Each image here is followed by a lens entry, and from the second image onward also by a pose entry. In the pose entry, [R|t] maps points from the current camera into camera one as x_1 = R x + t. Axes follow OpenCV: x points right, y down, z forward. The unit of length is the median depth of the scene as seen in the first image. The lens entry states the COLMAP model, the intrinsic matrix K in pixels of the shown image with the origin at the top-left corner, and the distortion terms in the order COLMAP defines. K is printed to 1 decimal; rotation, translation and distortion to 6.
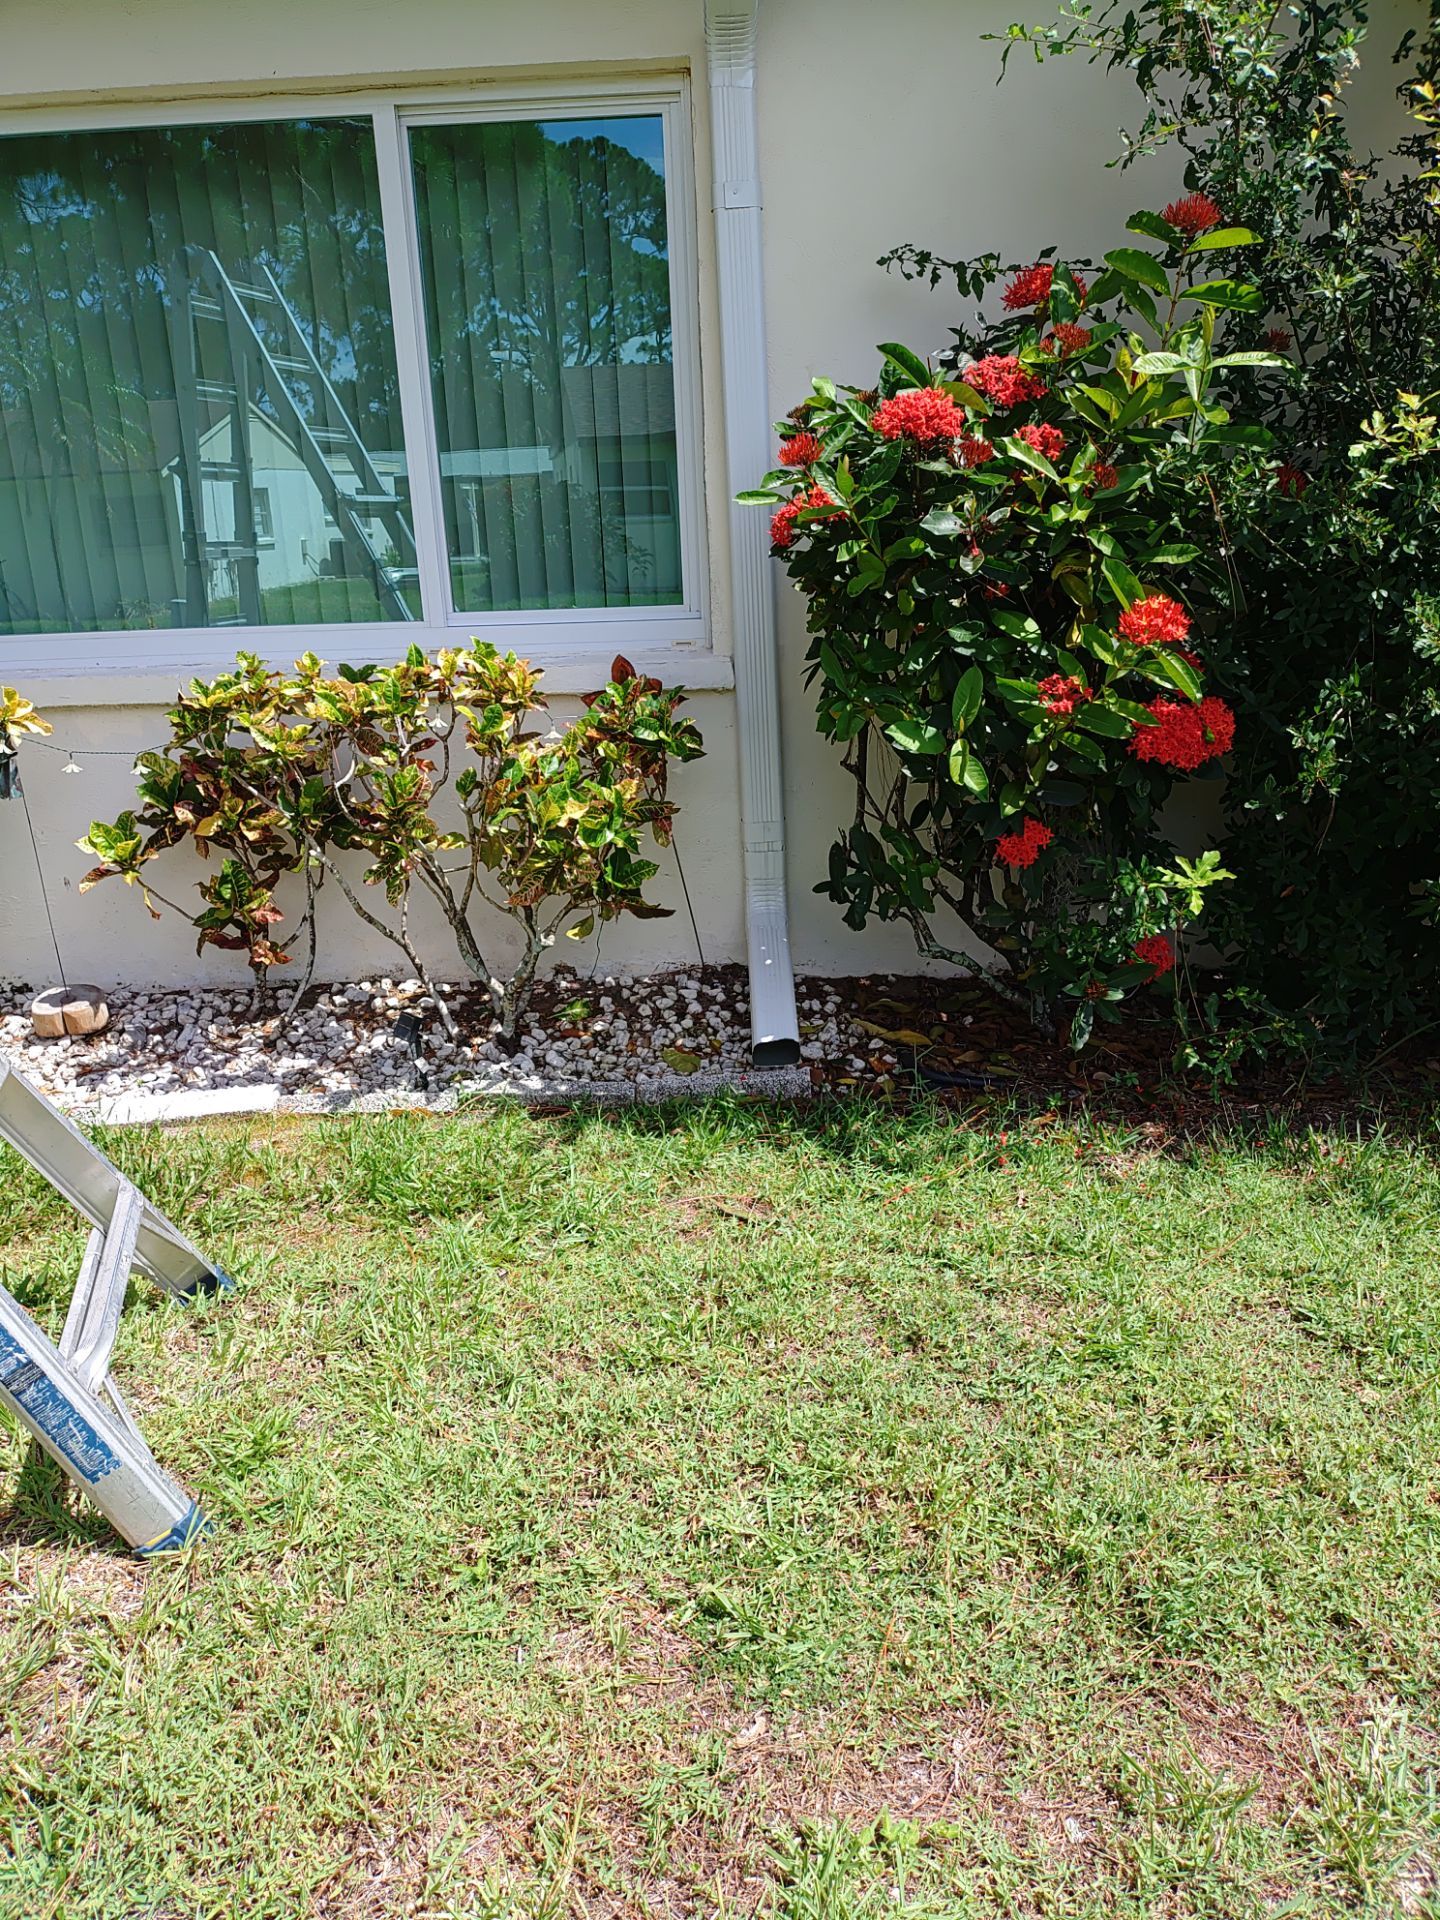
lens RADIAL K [[1403.2, 0, 691.4], [0, 1403.2, 961.0], [0, 0, 1]] dist [0.102520, -0.167296]
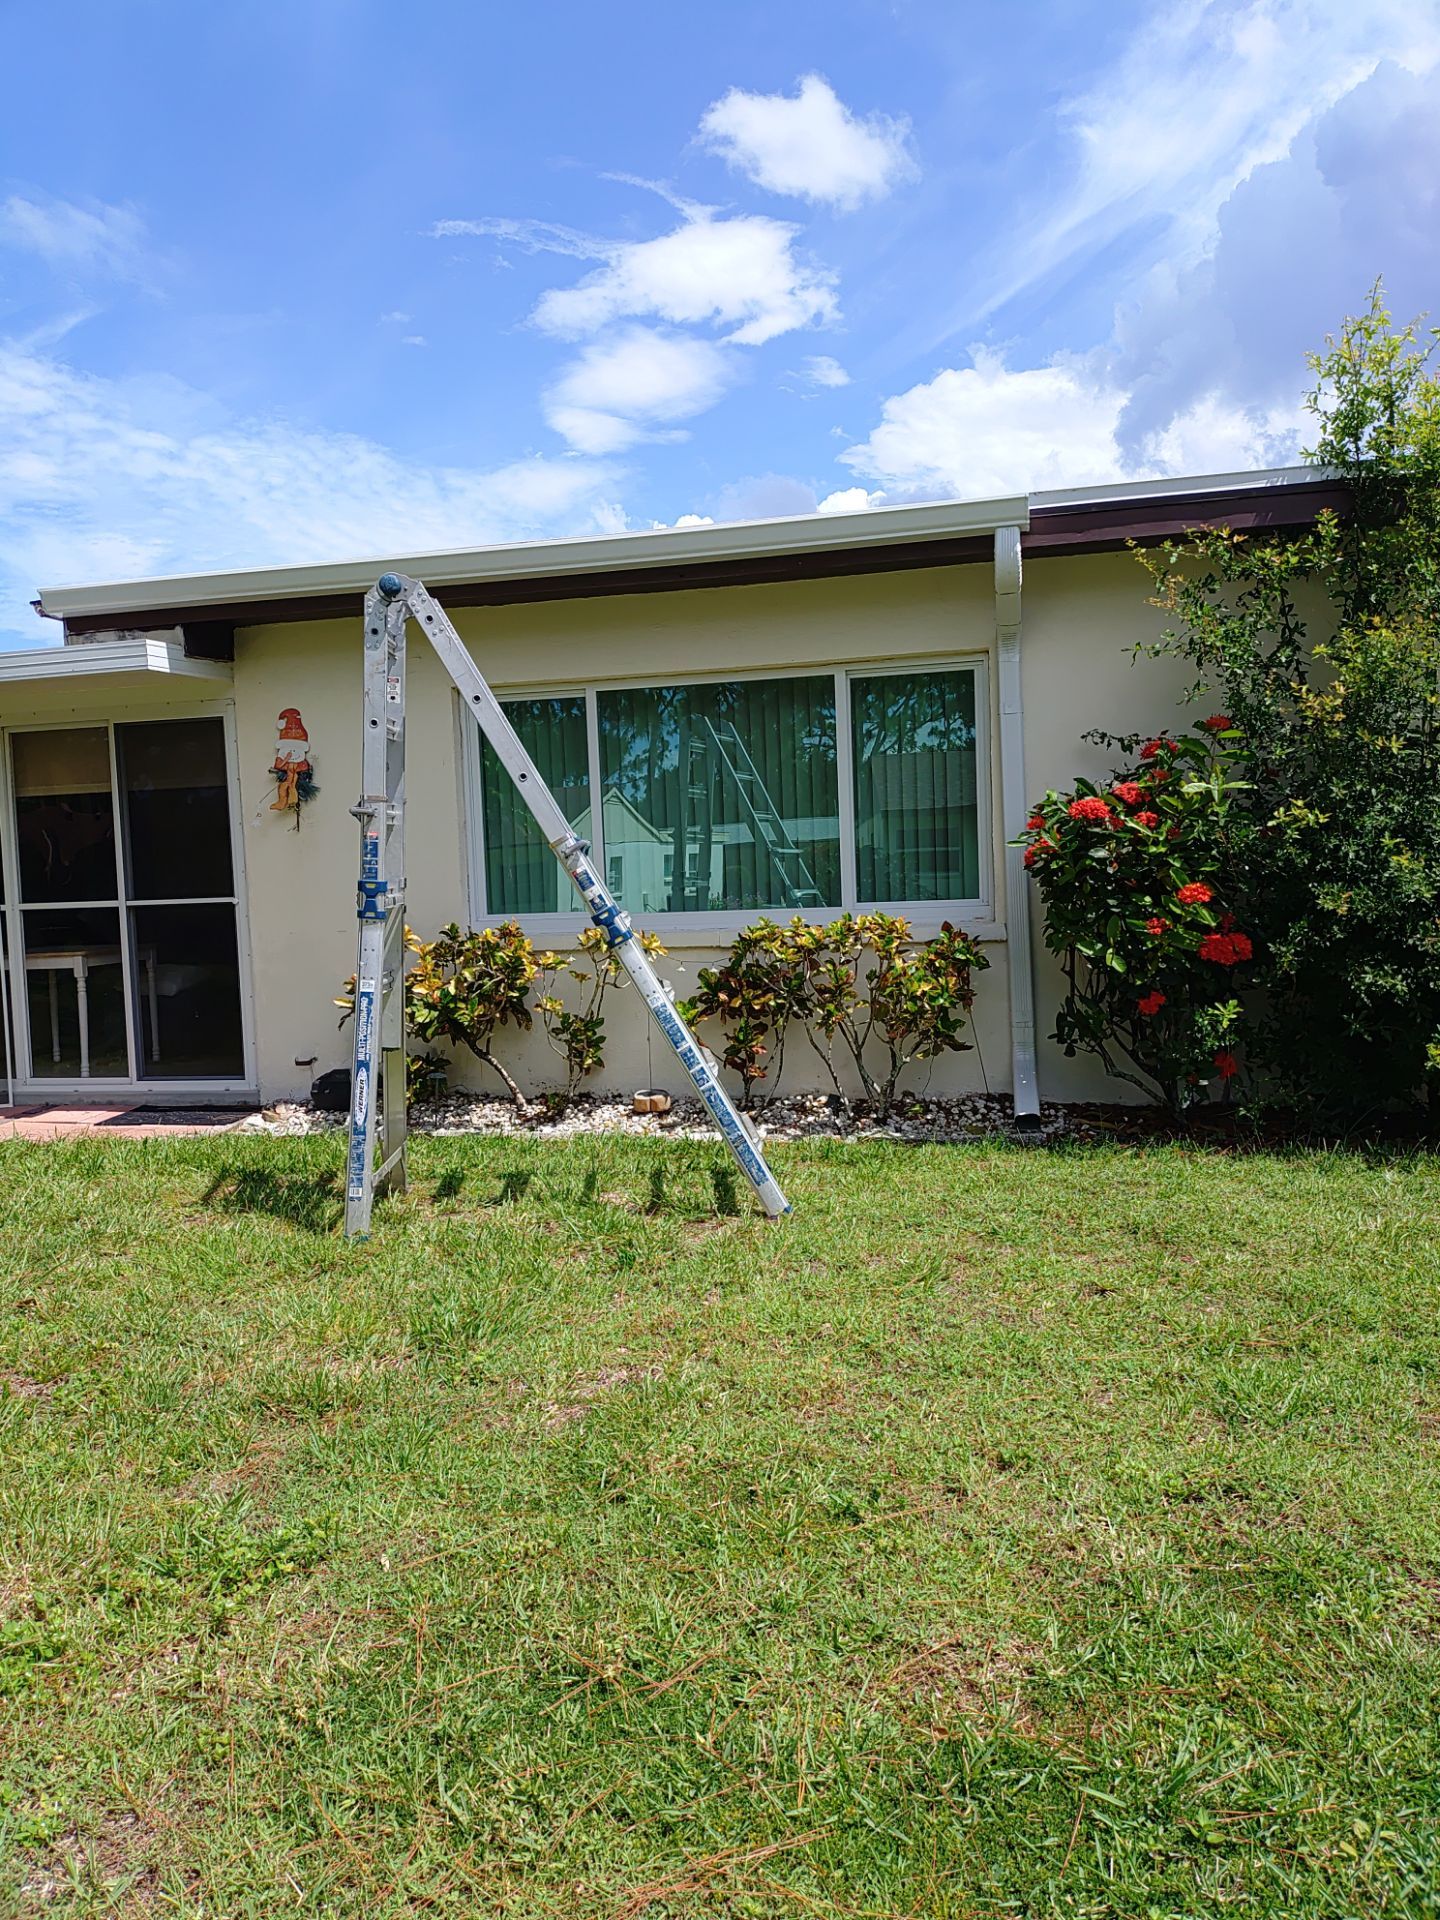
lens RADIAL K [[1339.1, 0, 720.0], [0, 1339.1, 960.0], [0, 0, 1]] dist [0.086380, -0.001527]
pose [[0.982289, 0.015474, -0.186731, -0.011567], [-0.059655, 0.970553, -0.233383, 0.321225], [0.177621, 0.240389, 0.954287, -0.911364]]
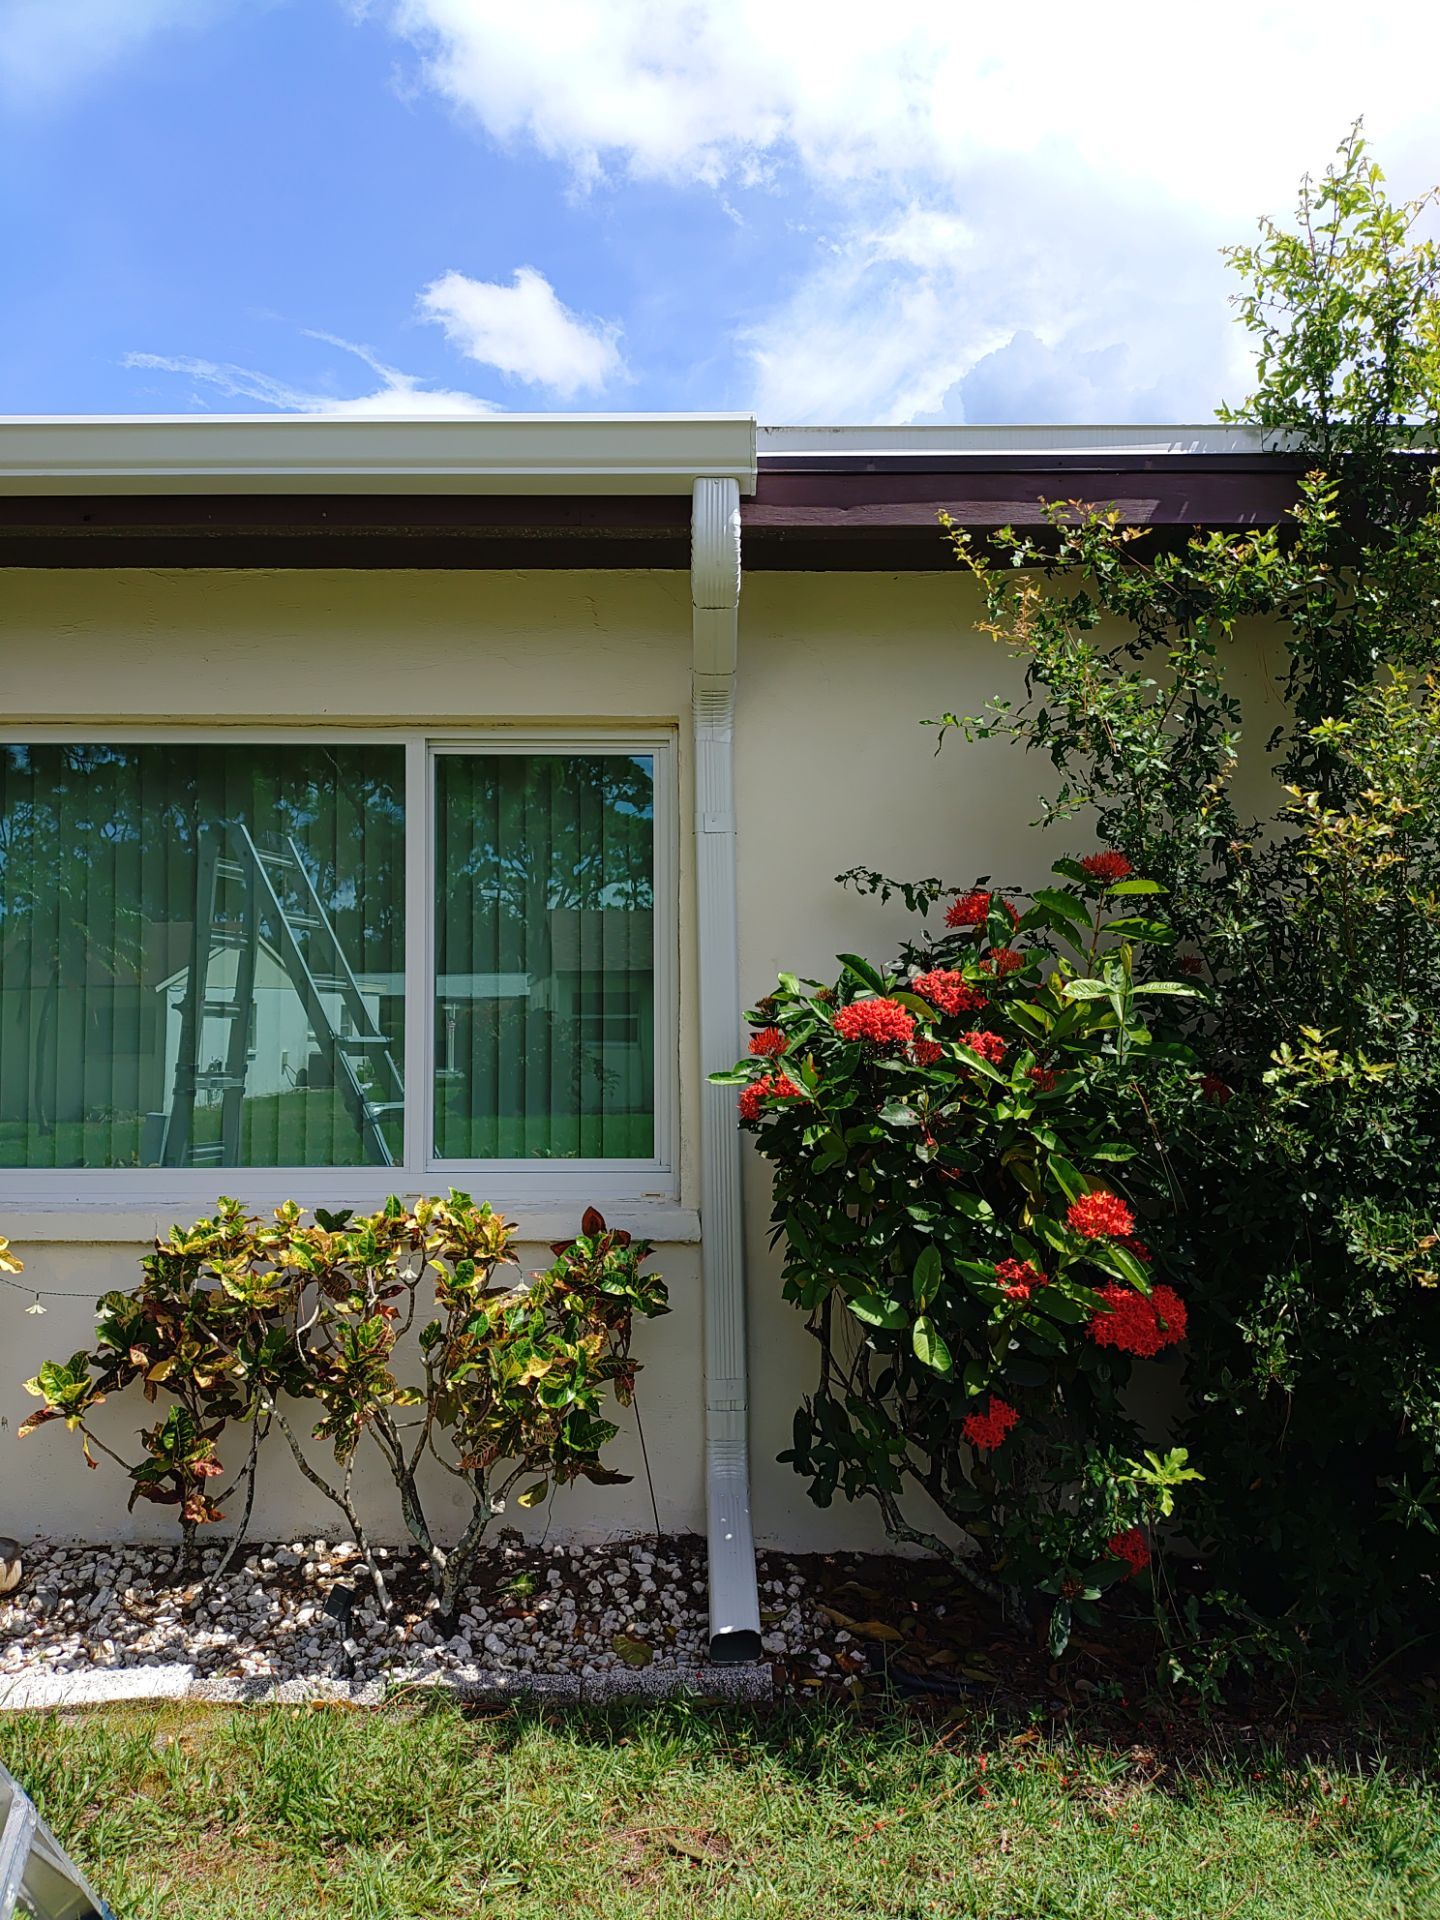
lens RADIAL K [[1403.2, 0, 691.4], [0, 1403.2, 961.0], [0, 0, 1]] dist [0.102520, -0.167296]
pose [[0.998951, 0.040229, 0.021879, -0.007956], [-0.029961, 0.935469, -0.352136, -0.027383], [-0.034633, 0.351111, 0.935693, -0.036388]]
